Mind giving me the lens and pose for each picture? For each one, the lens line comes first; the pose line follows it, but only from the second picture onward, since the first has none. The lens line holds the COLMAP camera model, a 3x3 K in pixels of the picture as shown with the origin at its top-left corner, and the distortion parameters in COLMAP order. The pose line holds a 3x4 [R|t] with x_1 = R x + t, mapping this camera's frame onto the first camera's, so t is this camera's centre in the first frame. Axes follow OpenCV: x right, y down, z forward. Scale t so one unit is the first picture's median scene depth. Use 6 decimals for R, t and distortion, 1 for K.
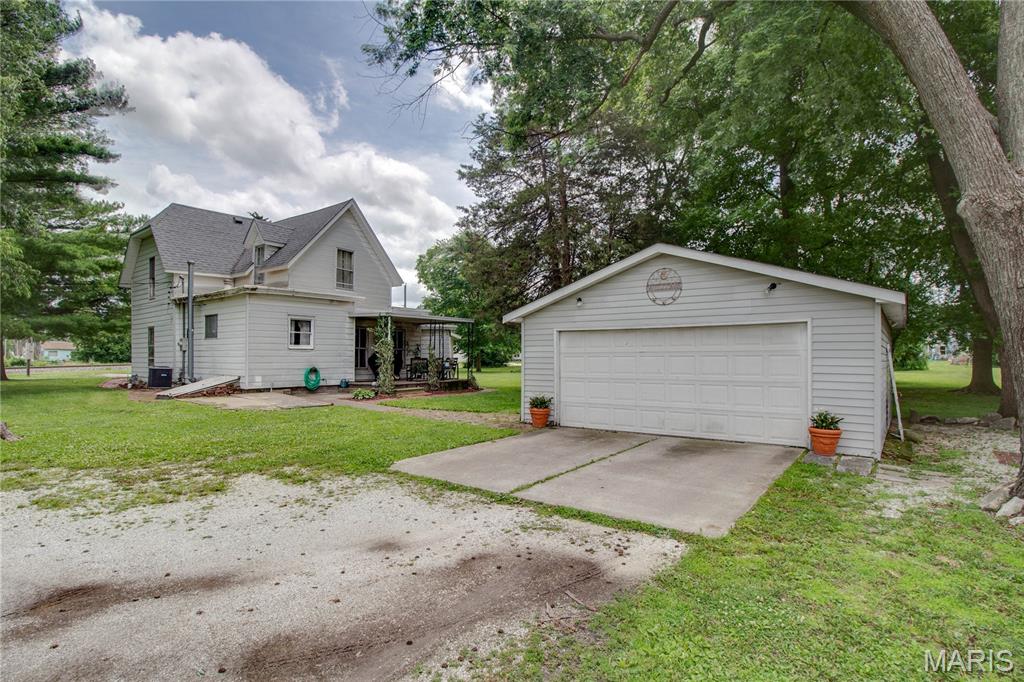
lens RADIAL K [[527.1, 0, 523.3], [0, 527.1, 344.0], [0, 0, 1]] dist [-0.000374, -0.000565]
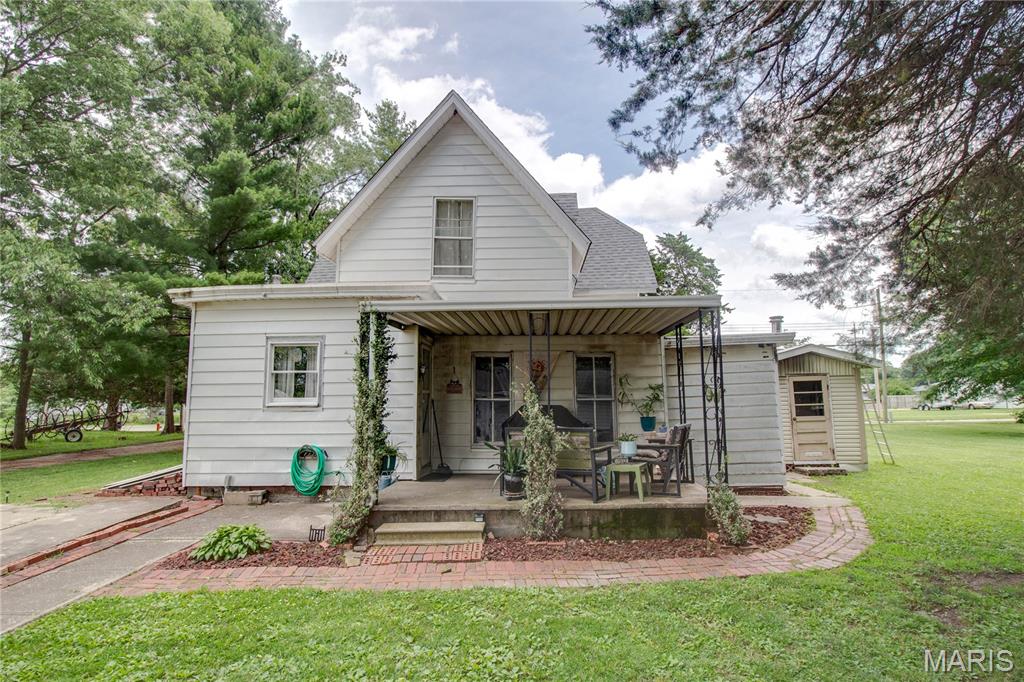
lens RADIAL K [[546.9, 0, 507.2], [0, 546.9, 328.0], [0, 0, 1]] dist [0.005632, -0.018942]
pose [[0.572761, -0.118172, -0.811160, 0.099220], [0.029307, 0.991874, -0.123804, 0.006034], [0.819198, 0.047137, 0.571570, 0.837564]]
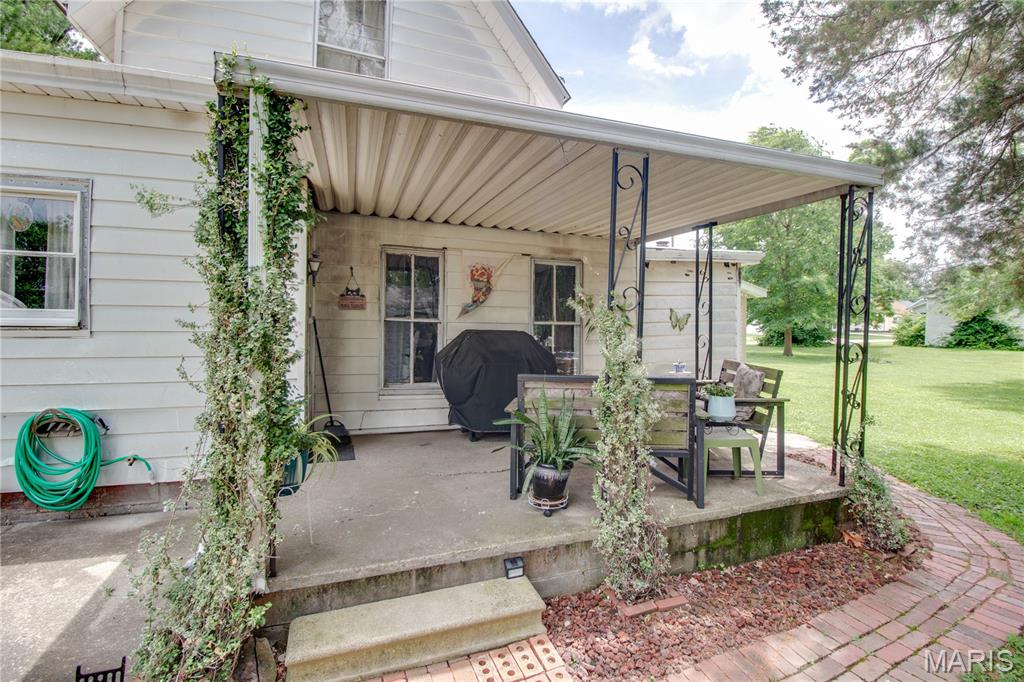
lens RADIAL K [[495.5, 0, 516.8], [0, 495.5, 325.1], [0, 0, 1]] dist [0.001054, -0.013012]
pose [[0.848014, 0.011778, -0.529843, -0.125767], [0.001625, 0.999691, 0.024823, 0.004078], [0.529972, -0.021911, 0.847732, 0.900829]]
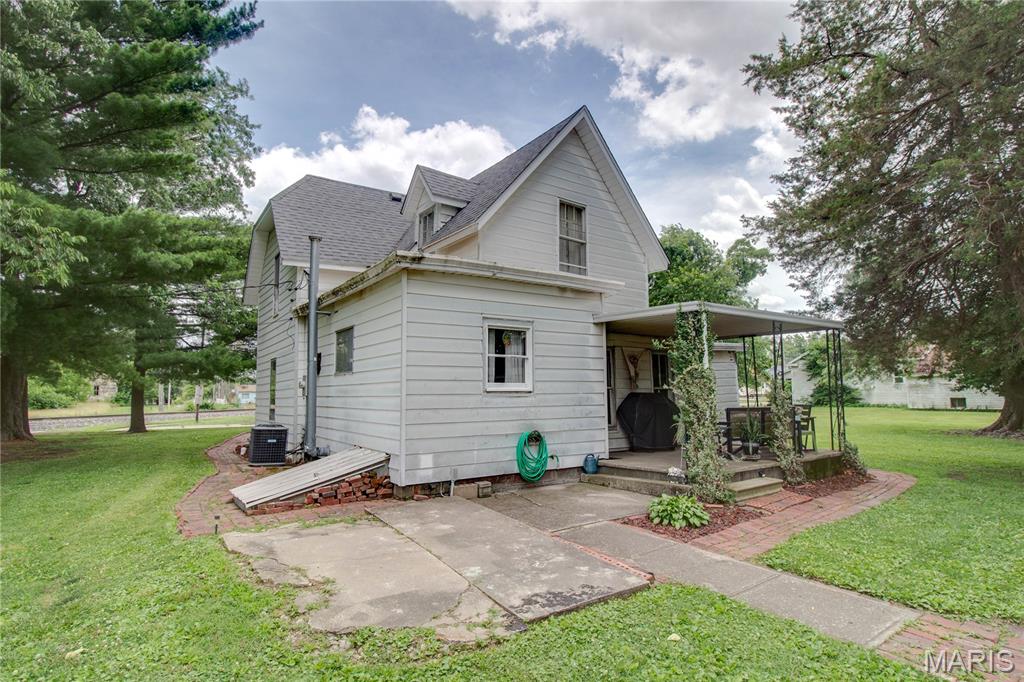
lens RADIAL K [[546.9, 0, 507.2], [0, 546.9, 328.0], [0, 0, 1]] dist [0.005632, -0.018942]
pose [[0.951909, -0.046979, -0.302756, -0.263880], [0.017510, 0.994901, -0.099327, 0.001612], [0.305879, 0.089249, 0.947878, 0.516524]]
